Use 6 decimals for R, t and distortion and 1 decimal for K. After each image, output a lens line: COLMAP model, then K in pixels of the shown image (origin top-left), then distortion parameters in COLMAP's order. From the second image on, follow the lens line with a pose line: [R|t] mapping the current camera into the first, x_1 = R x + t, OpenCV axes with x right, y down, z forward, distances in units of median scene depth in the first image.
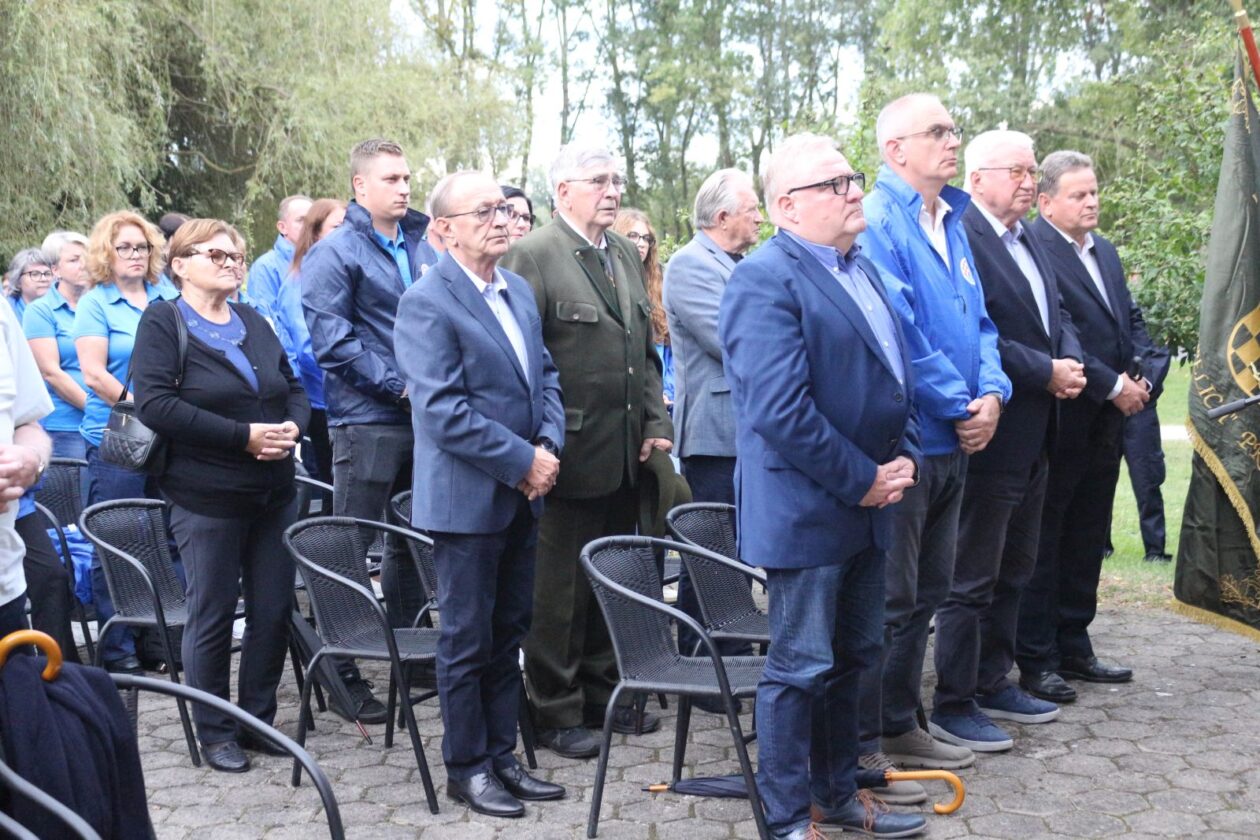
lens RADIAL K [[1788.1, 0, 630.0], [0, 1788.1, 420.0], [0, 0, 1]] dist [-0.046930, 0.002440]
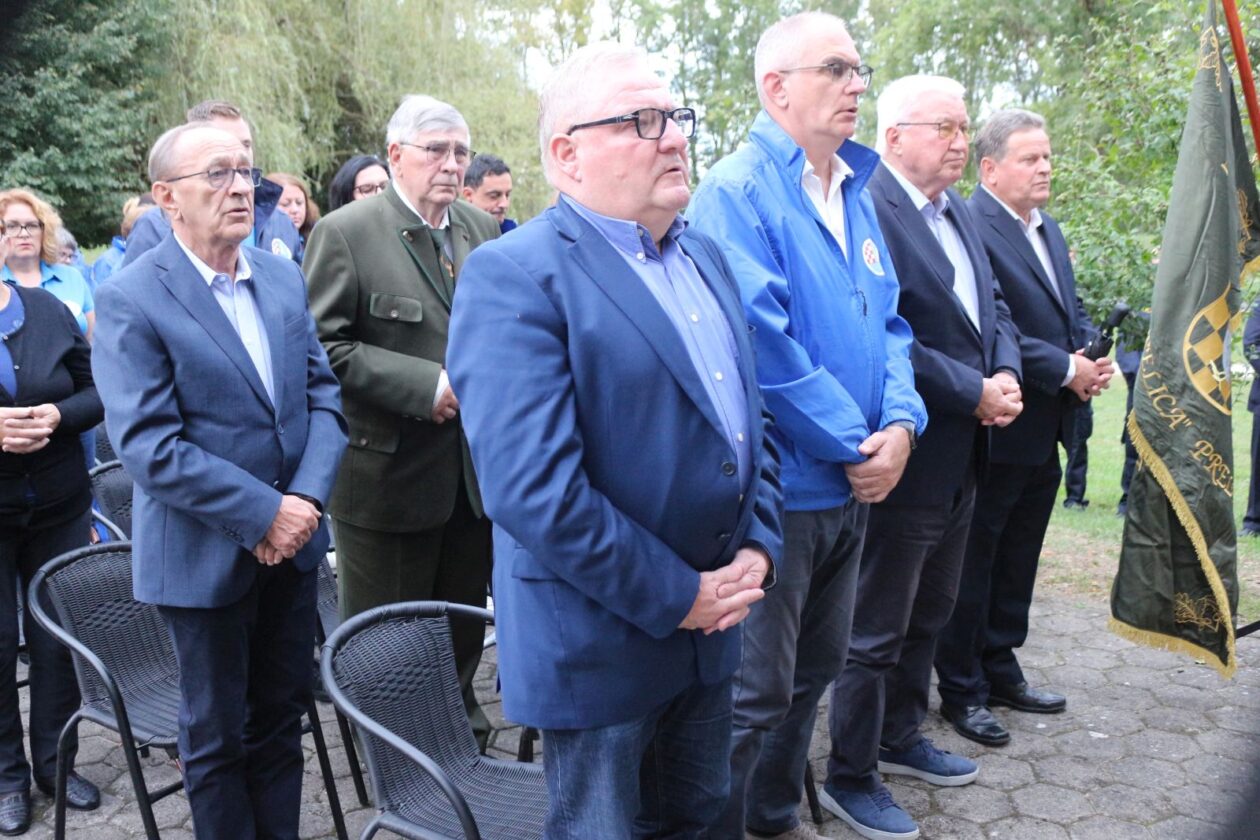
lens RADIAL K [[1204.8, 0, 630.0], [0, 1204.8, 420.0], [0, 0, 1]] dist [-0.129604, 0.093287]
pose [[0.998291, 0.010706, -0.057456, 0.110820], [-0.006793, 0.997670, 0.067882, -0.045159], [0.058049, -0.067376, 0.996038, 0.462274]]
